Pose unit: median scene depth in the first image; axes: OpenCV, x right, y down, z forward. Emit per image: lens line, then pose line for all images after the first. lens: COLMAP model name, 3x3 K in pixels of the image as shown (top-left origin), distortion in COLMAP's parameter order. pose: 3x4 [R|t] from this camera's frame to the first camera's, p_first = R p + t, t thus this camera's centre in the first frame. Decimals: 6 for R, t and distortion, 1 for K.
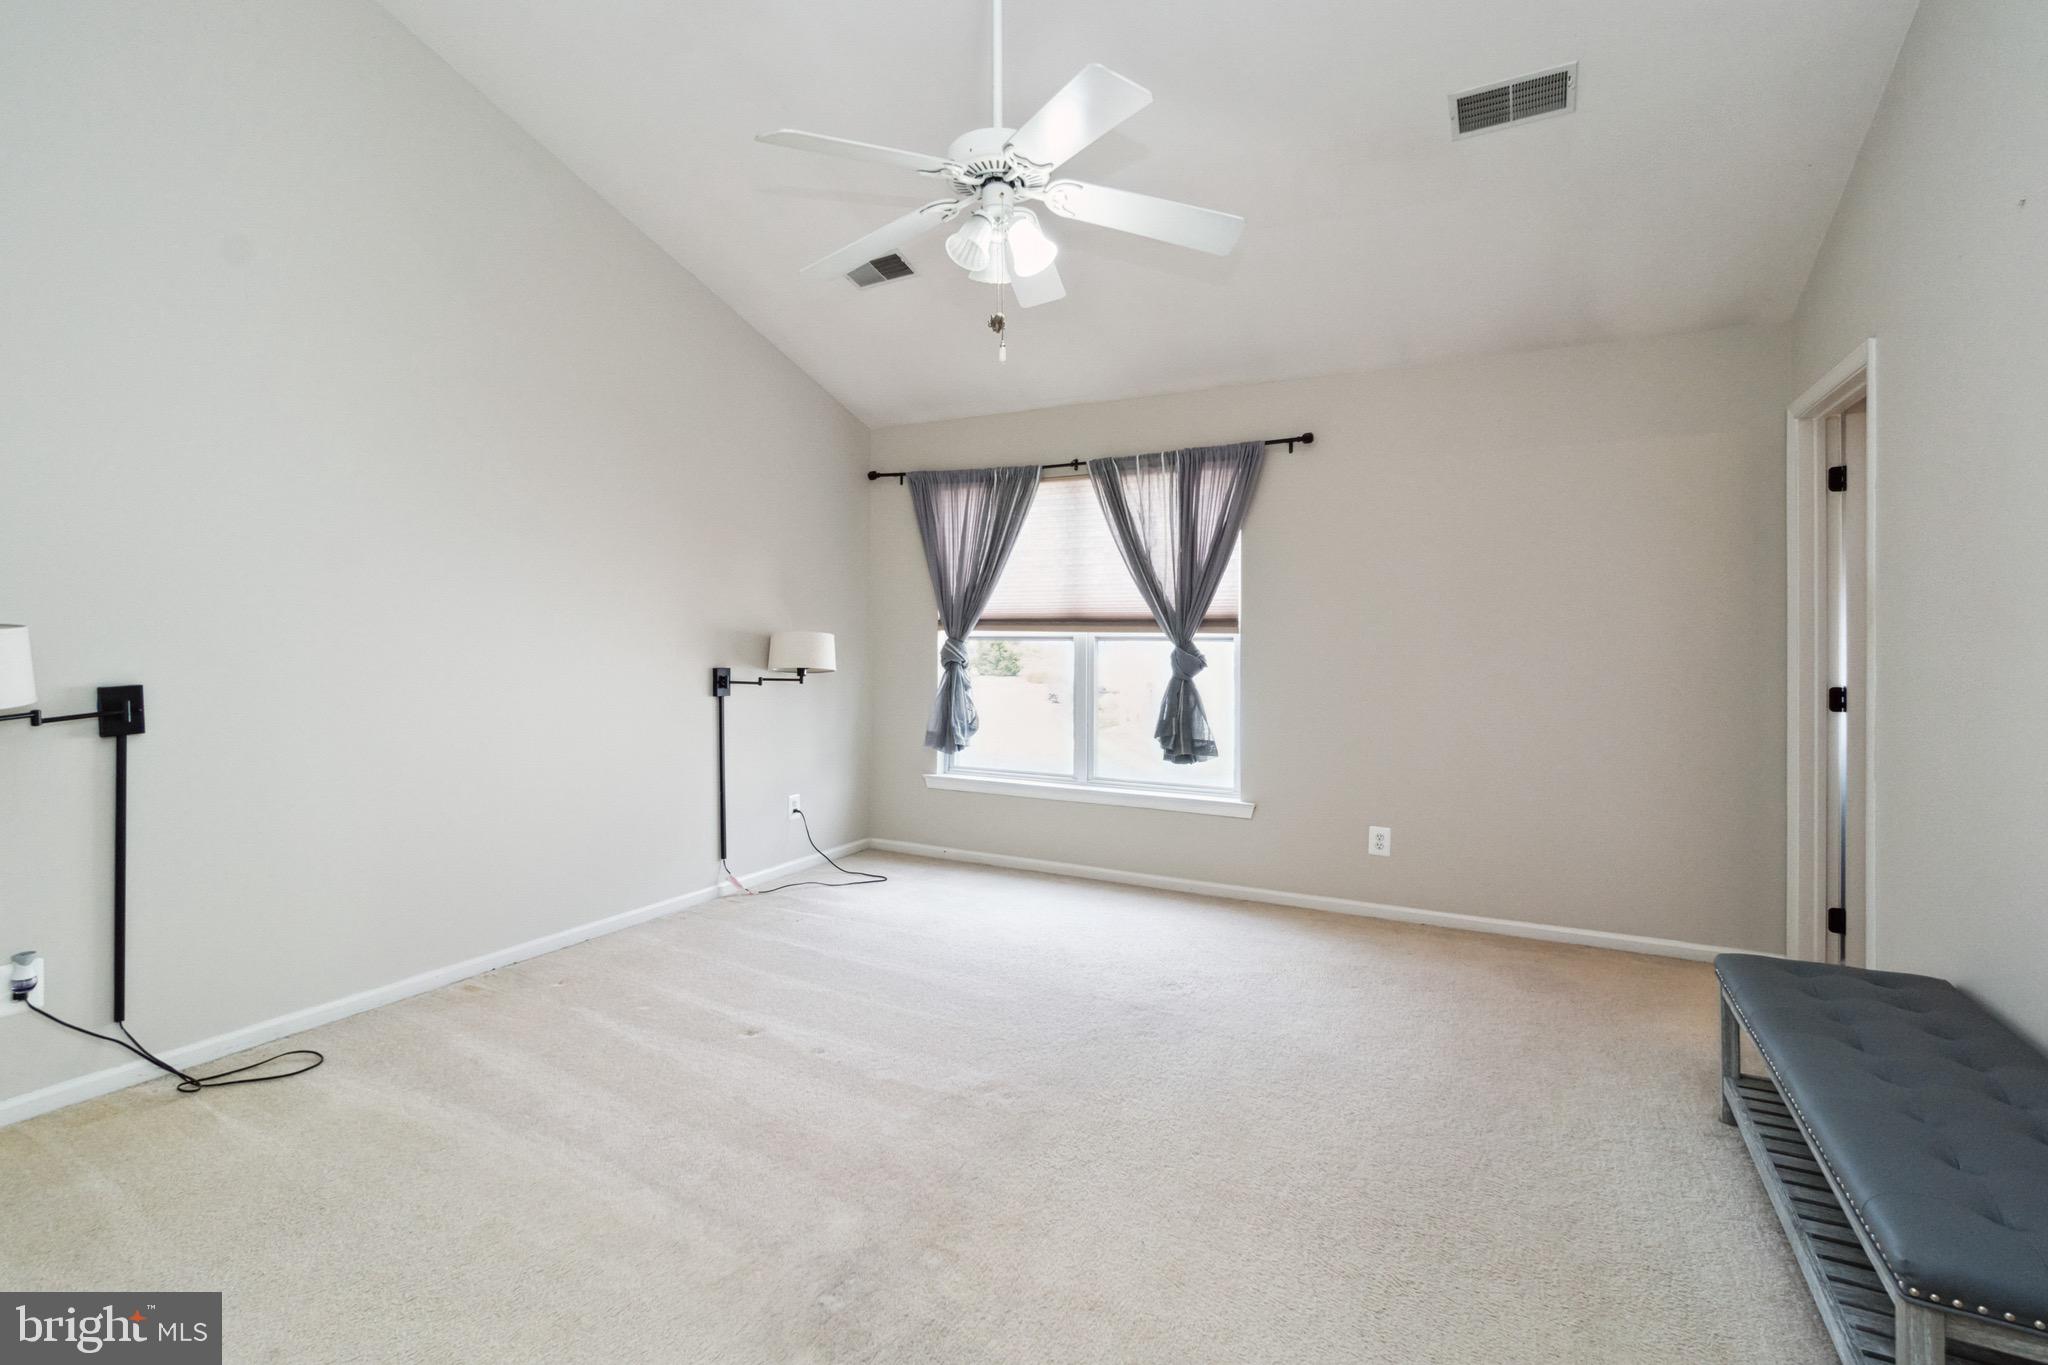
lens RADIAL K [[925.4, 0, 1025.6], [0, 925.4, 649.6], [0, 0, 1]] dist [-0.005251, 0.000096]
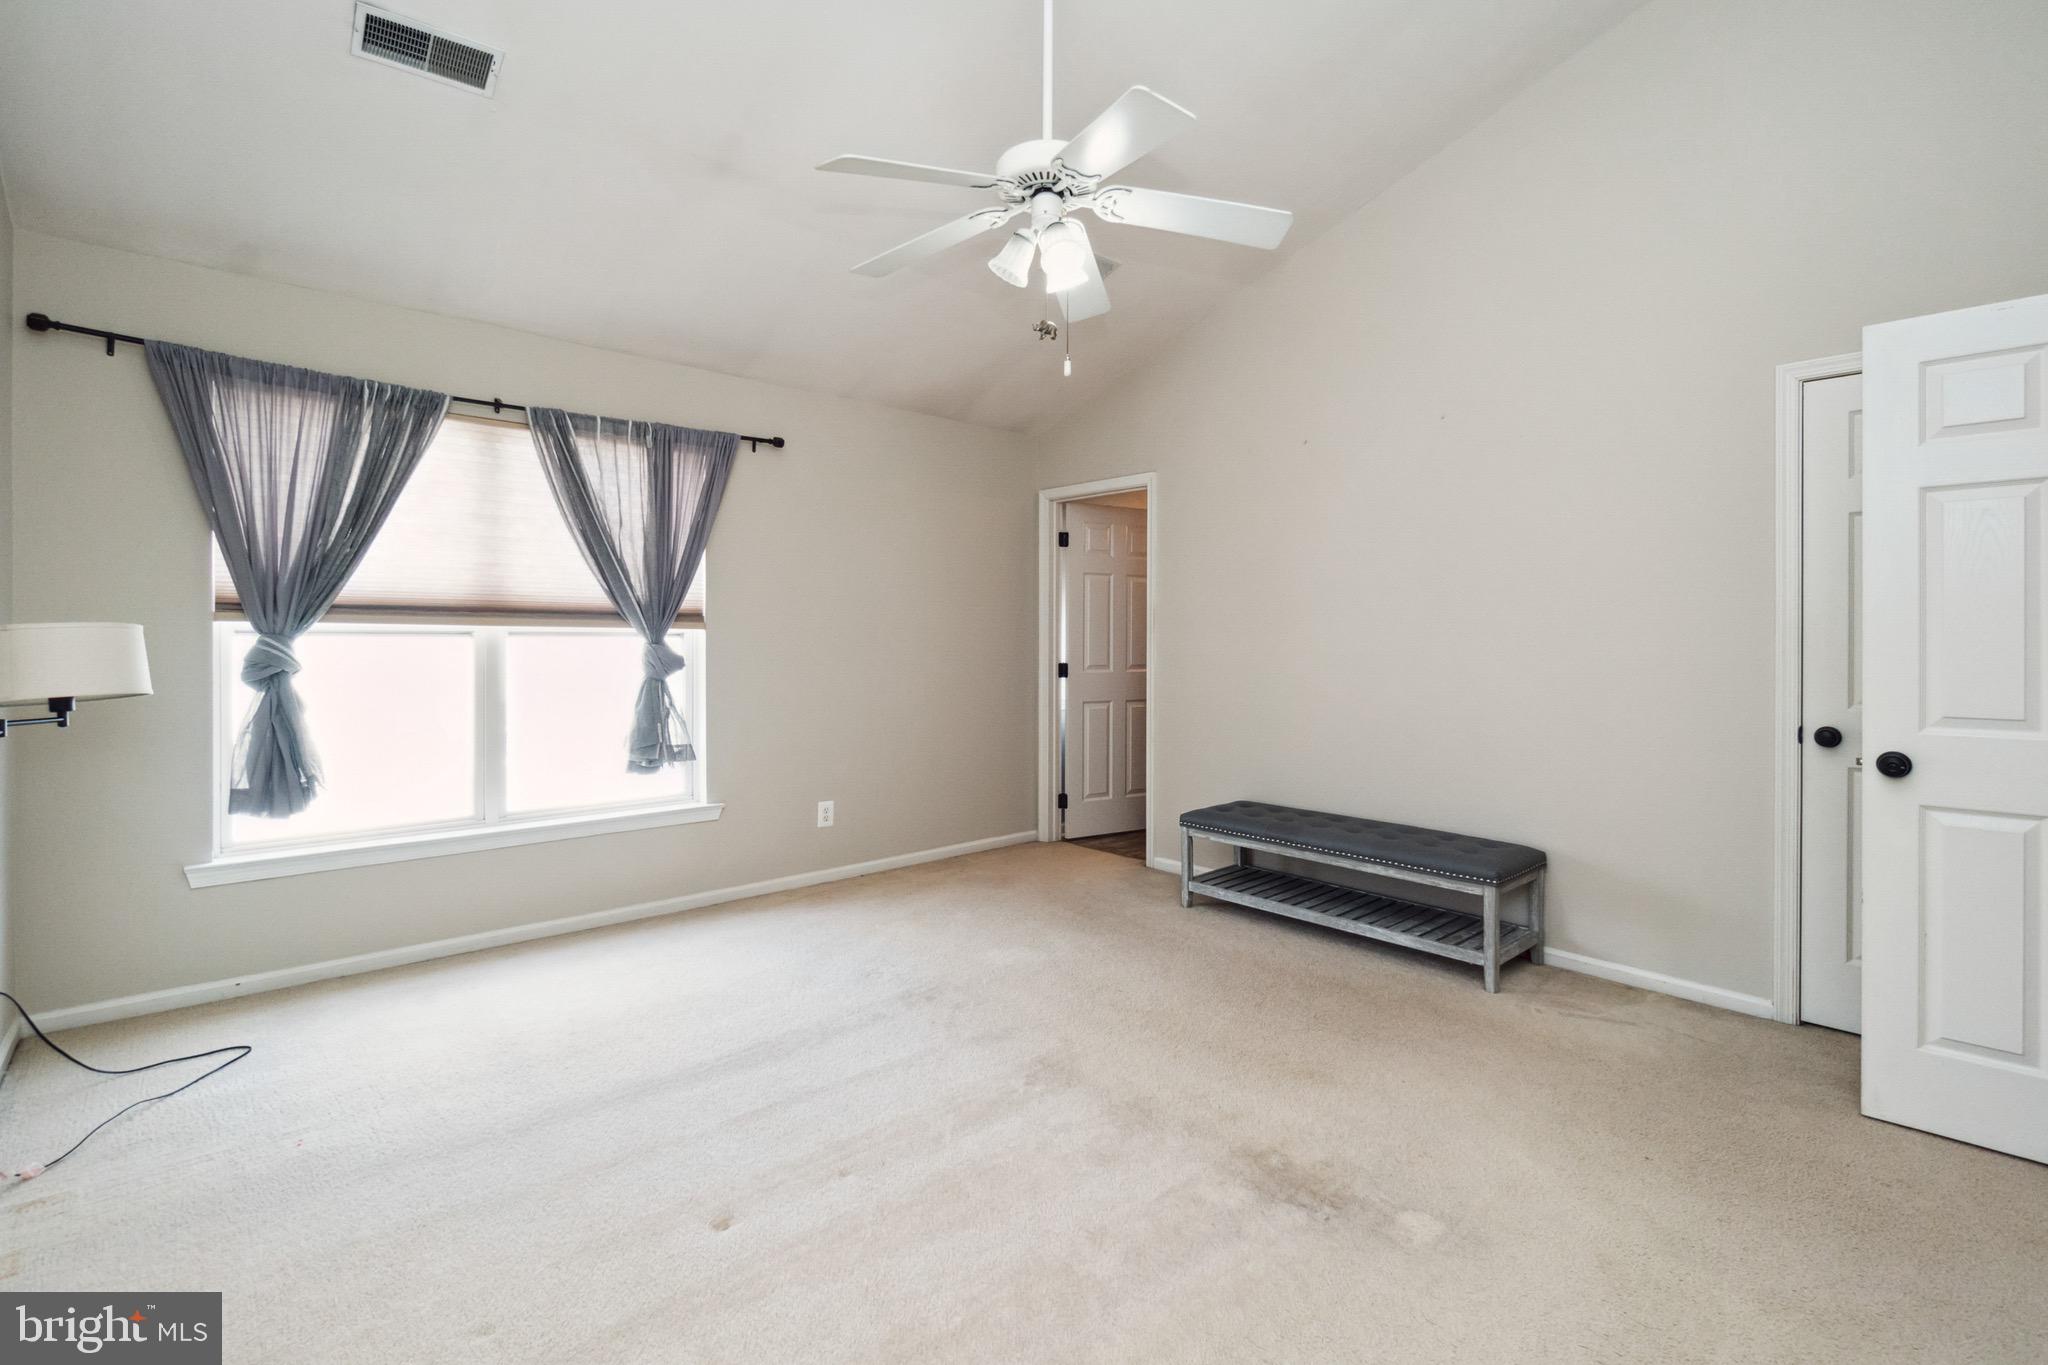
lens RADIAL K [[933.9, 0, 1026.9], [0, 933.9, 641.5], [0, 0, 1]] dist [-0.001333, 0.000180]
pose [[0.349841, -0.013420, 0.936713, -0.542933], [0.003212, 0.999909, 0.013126, -0.015730], [-0.936804, -0.001583, 0.349852, 0.340370]]
